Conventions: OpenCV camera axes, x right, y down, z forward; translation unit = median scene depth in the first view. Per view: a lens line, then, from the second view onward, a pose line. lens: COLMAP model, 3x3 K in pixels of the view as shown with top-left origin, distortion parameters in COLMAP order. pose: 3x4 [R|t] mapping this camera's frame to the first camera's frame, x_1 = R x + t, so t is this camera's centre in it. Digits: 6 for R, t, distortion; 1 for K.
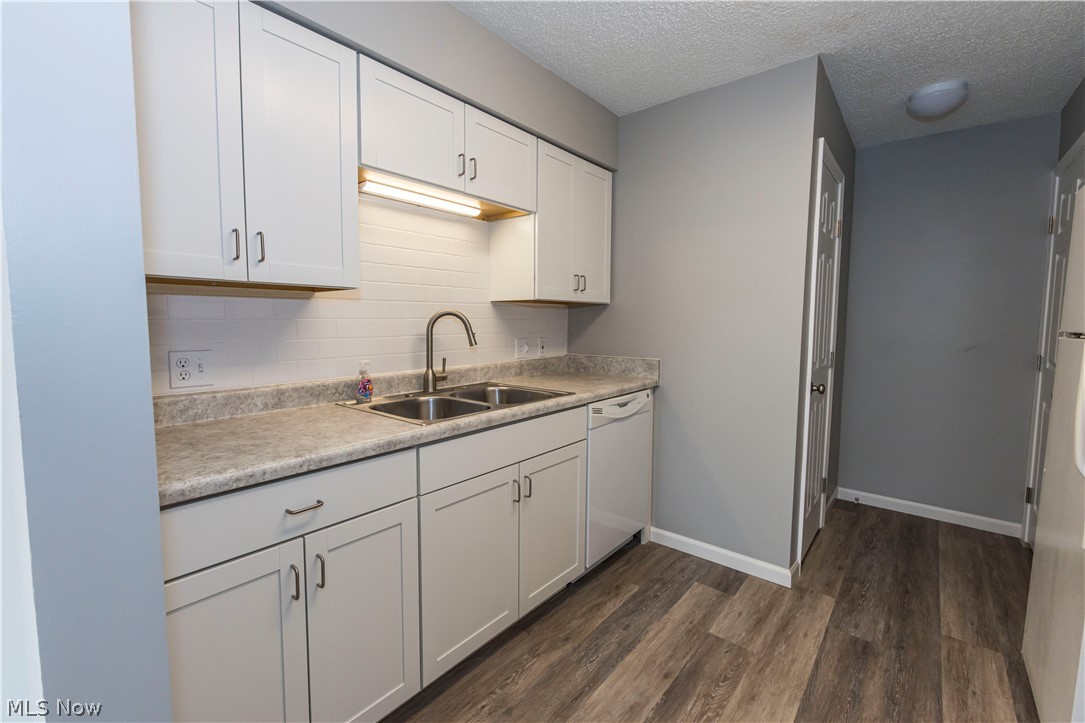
lens RADIAL K [[464.3, 0, 520.5], [0, 464.3, 362.1], [0, 0, 1]] dist [-0.004190, 0.000836]
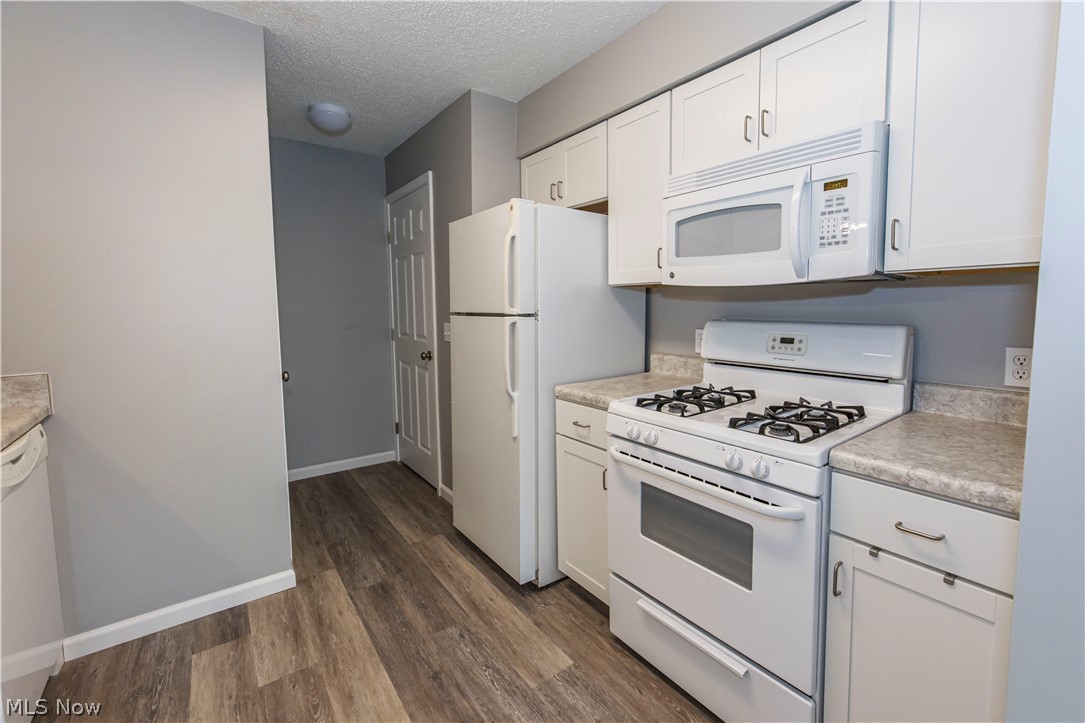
lens RADIAL K [[464.3, 0, 582.0], [0, 464.3, 349.0], [0, 0, 1]] dist [-0.004190, 0.000836]
pose [[0.172971, -0.104136, 0.979406, -0.216371], [0.101040, 0.991025, 0.087527, -0.024757], [-0.979731, 0.083820, 0.181940, 0.217250]]
